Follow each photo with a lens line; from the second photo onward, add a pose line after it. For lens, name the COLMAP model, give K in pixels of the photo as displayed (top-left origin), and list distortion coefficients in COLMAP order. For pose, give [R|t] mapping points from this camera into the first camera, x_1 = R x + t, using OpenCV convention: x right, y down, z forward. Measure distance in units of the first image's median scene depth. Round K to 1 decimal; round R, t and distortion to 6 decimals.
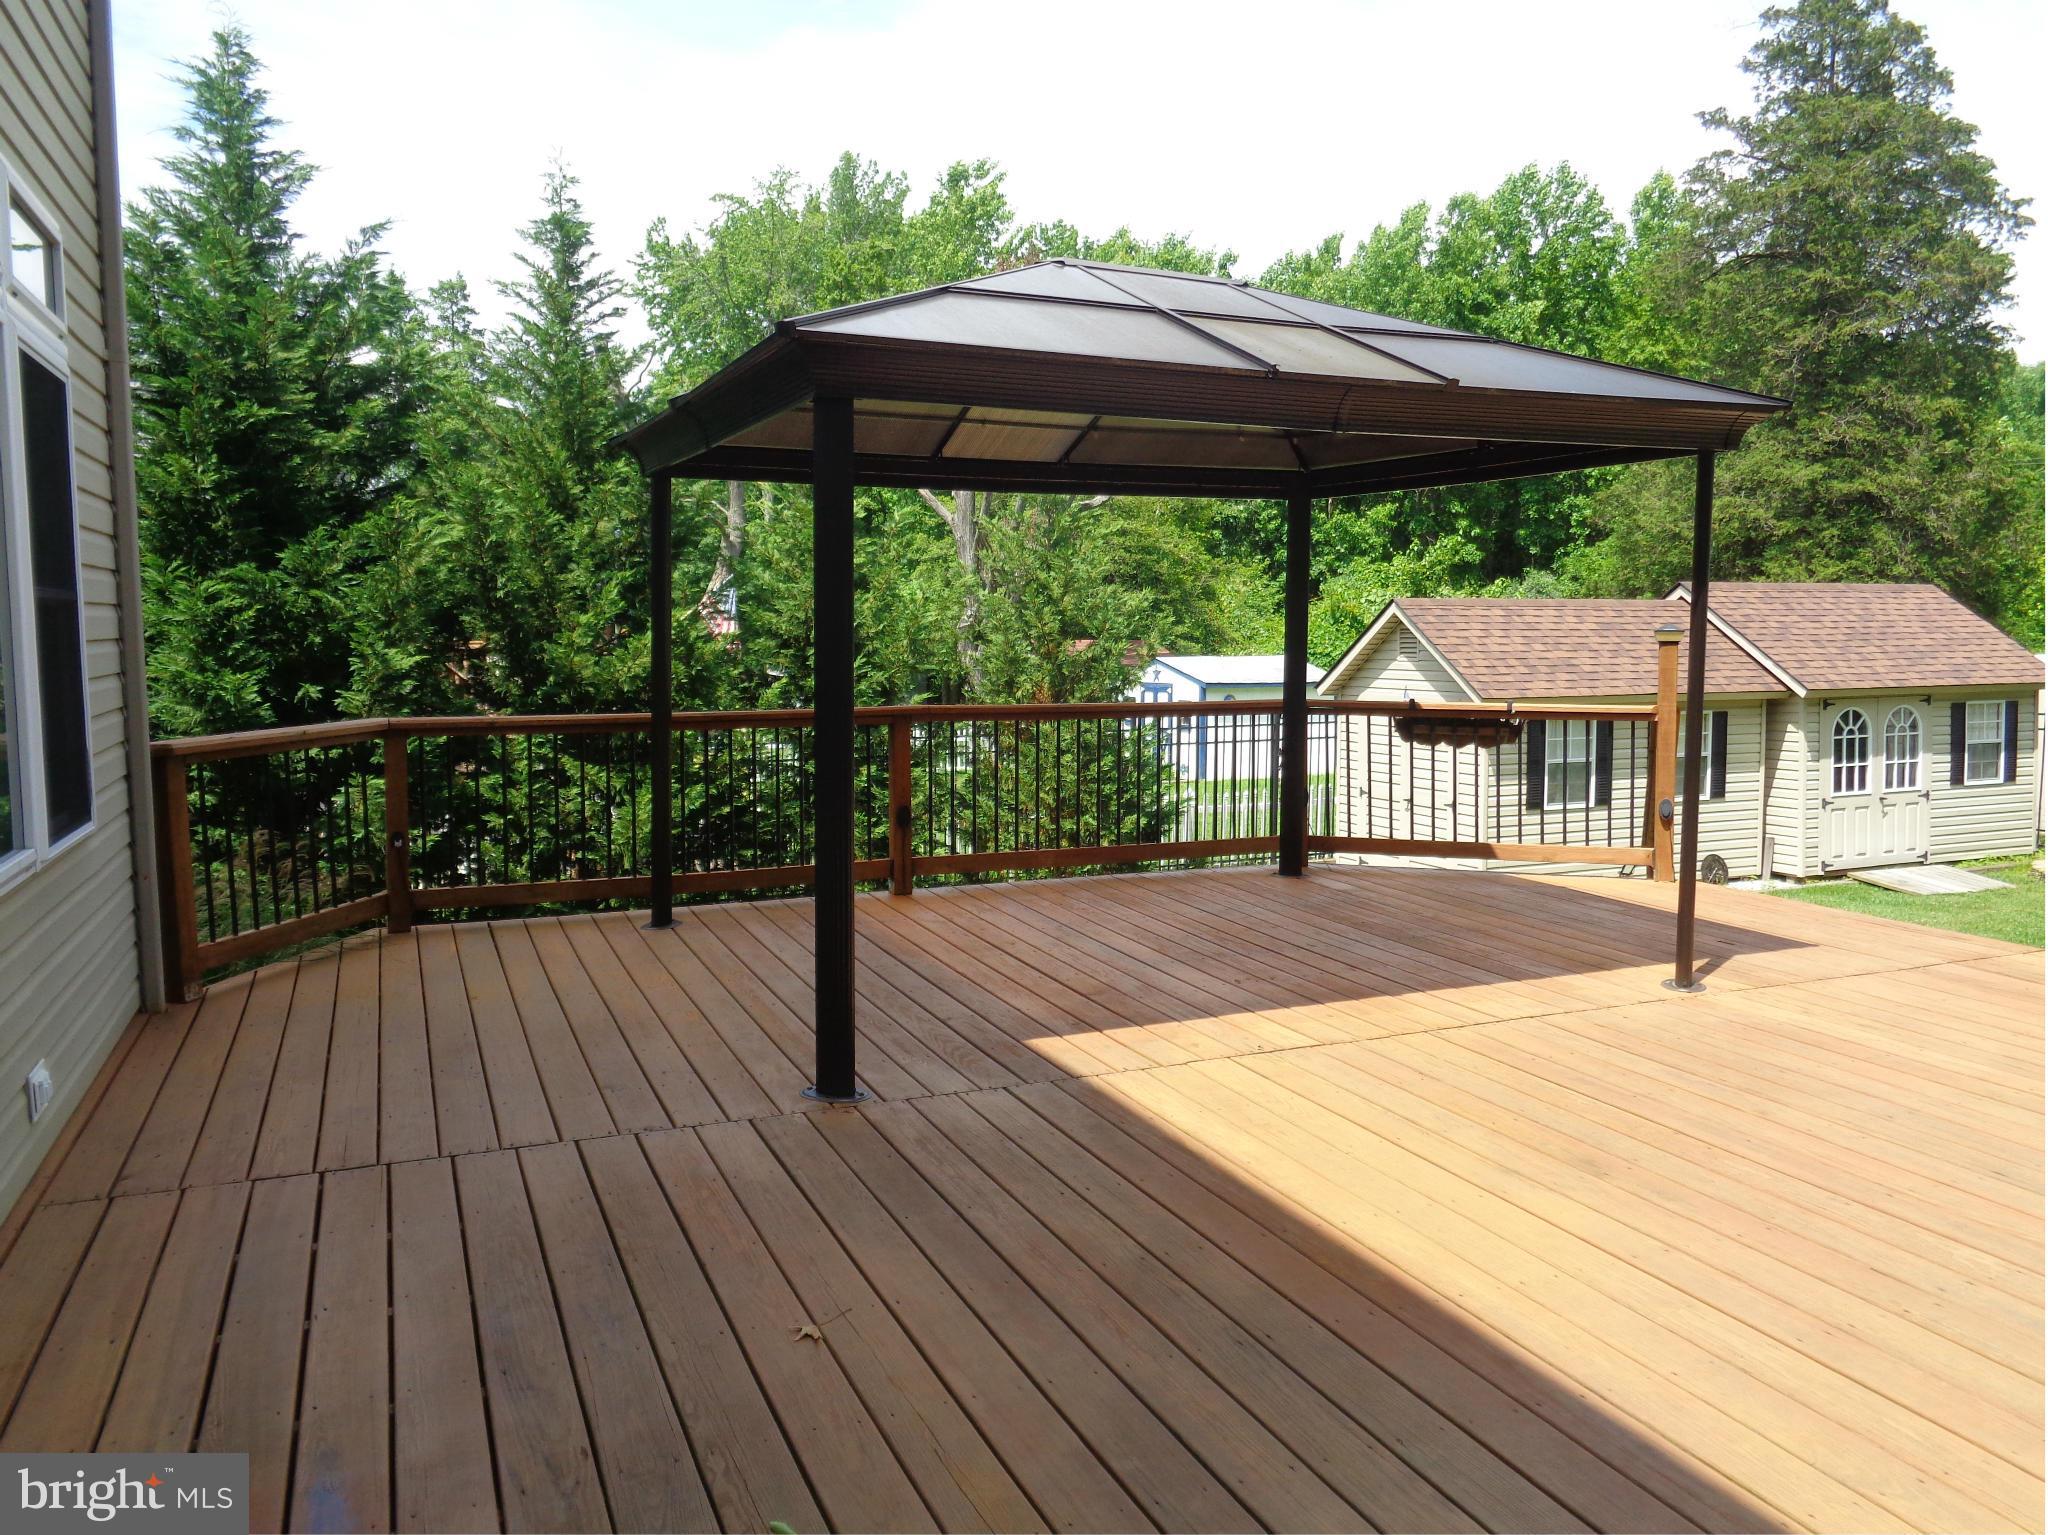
lens RADIAL K [[1541.9, 0, 1024.0], [0, 1541.9, 767.5], [0, 0, 1]] dist [0.002369, 0.000178]
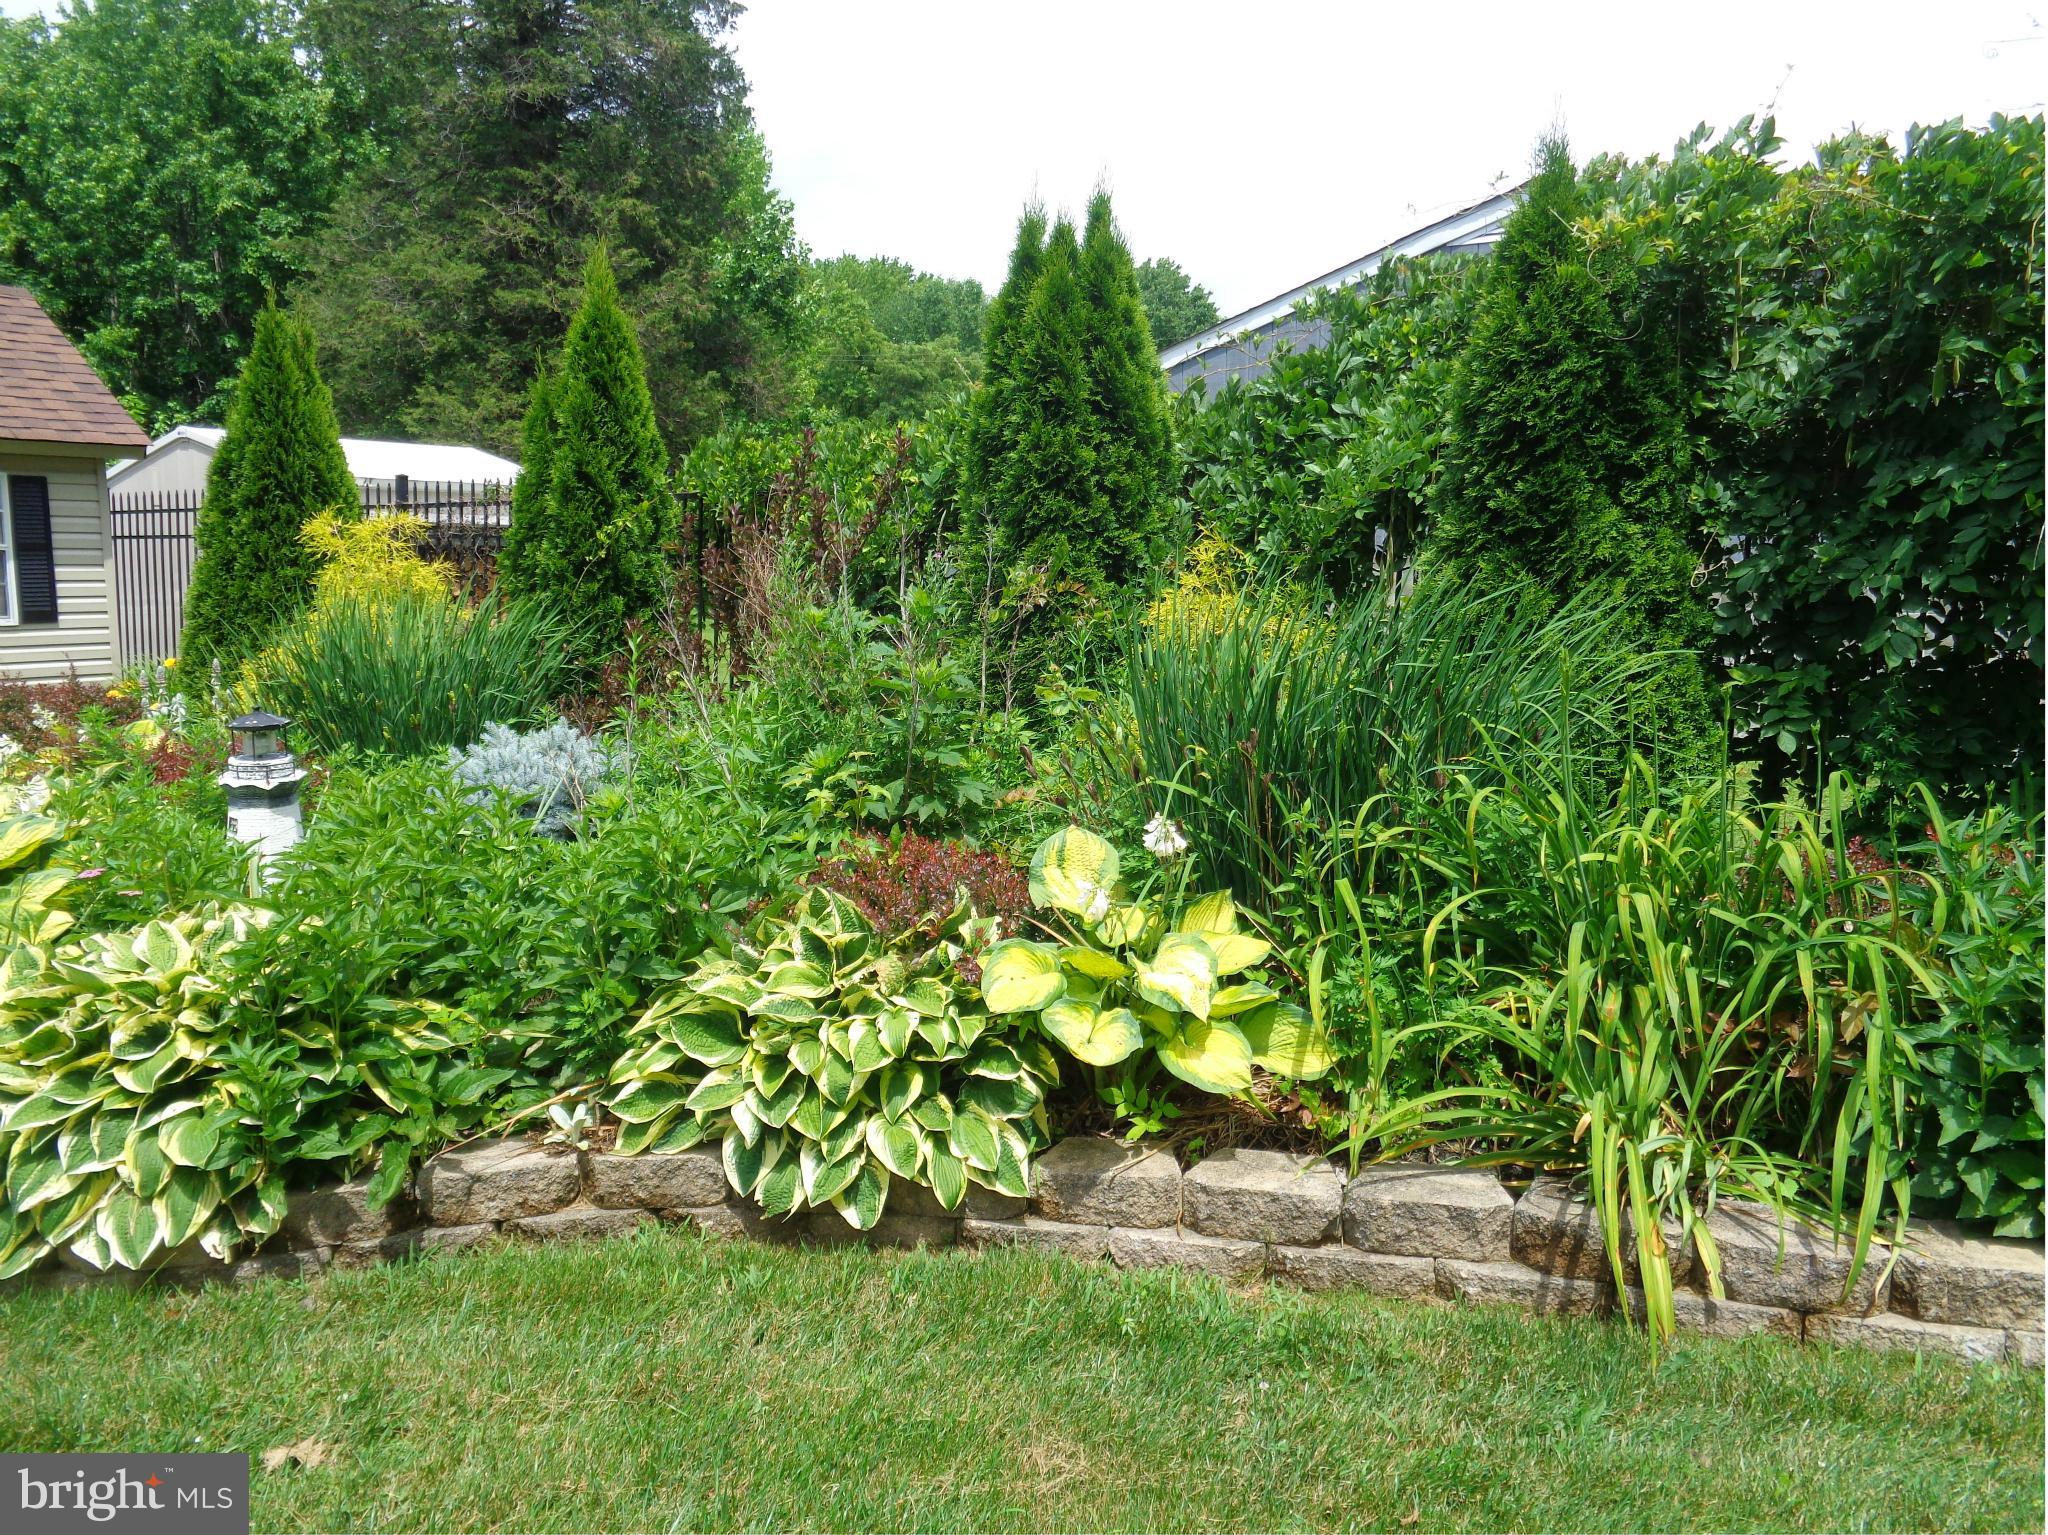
lens RADIAL K [[1562.2, 0, 1025.8], [0, 1562.2, 729.5], [0, 0, 1]] dist [0.035034, -0.007997]
pose [[0.861410, -0.040278, 0.506311, 0.339480], [0.028186, 0.999105, 0.031527, 0.020374], [-0.507128, -0.012887, 0.861774, 0.171423]]
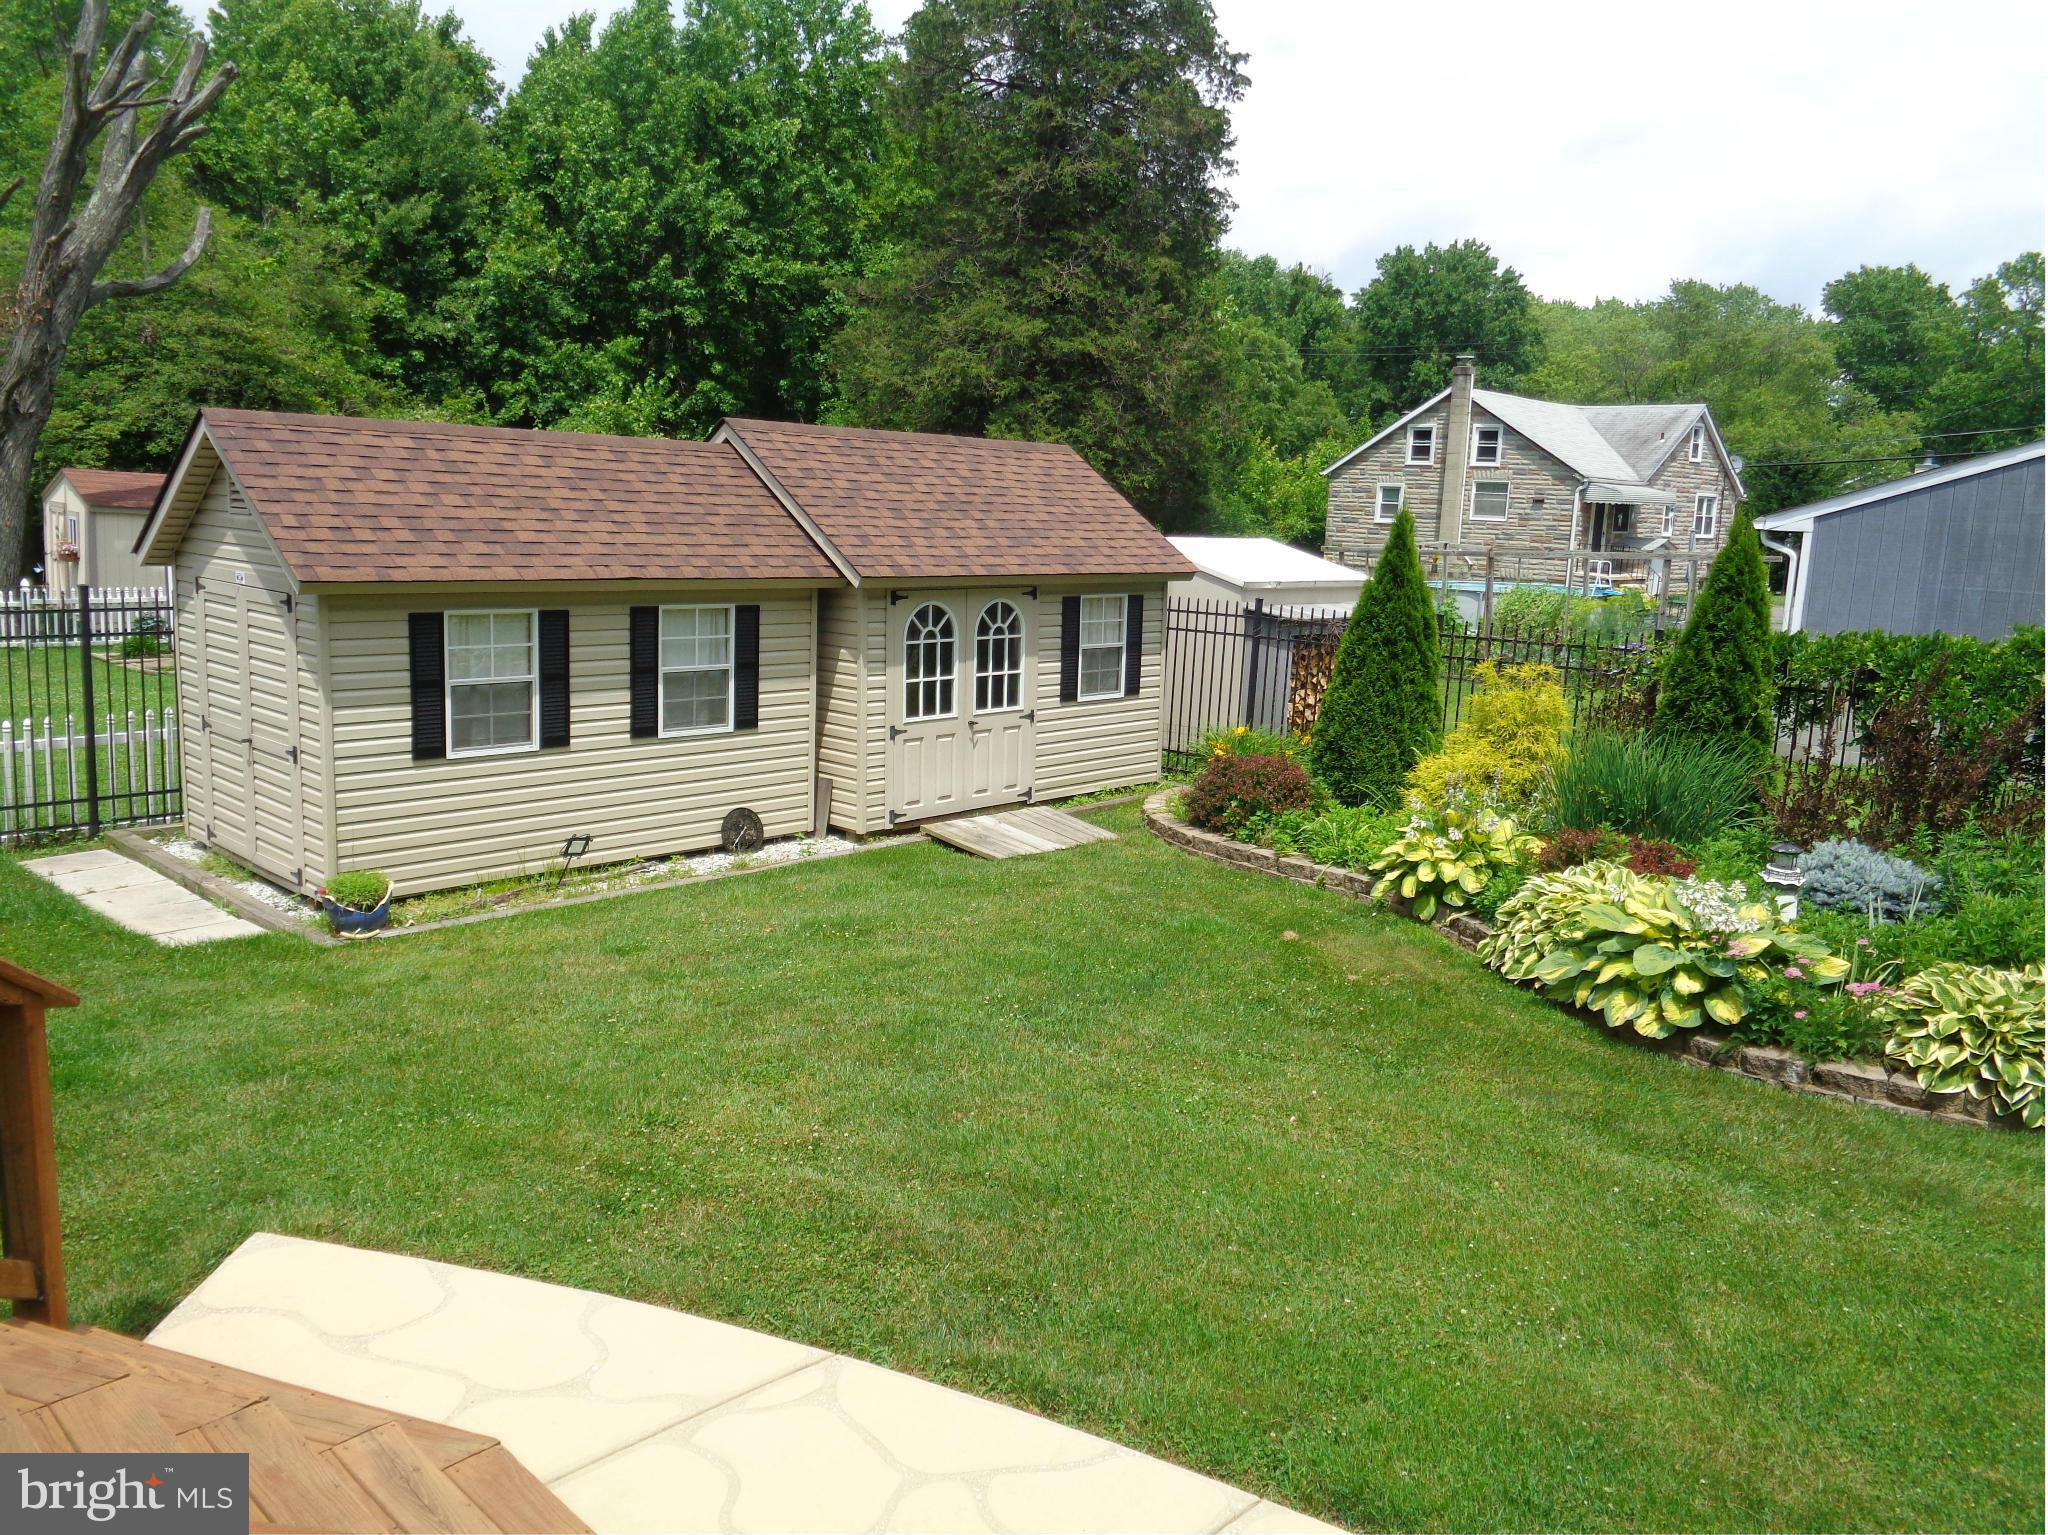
lens RADIAL K [[1562.2, 0, 1025.8], [0, 1562.2, 729.5], [0, 0, 1]] dist [0.035034, -0.007997]
pose [[0.917398, -0.016993, 0.397609, 0.136765], [-0.008746, 0.997986, 0.062832, -0.012364], [-0.397875, -0.061119, 0.915401, 0.142772]]
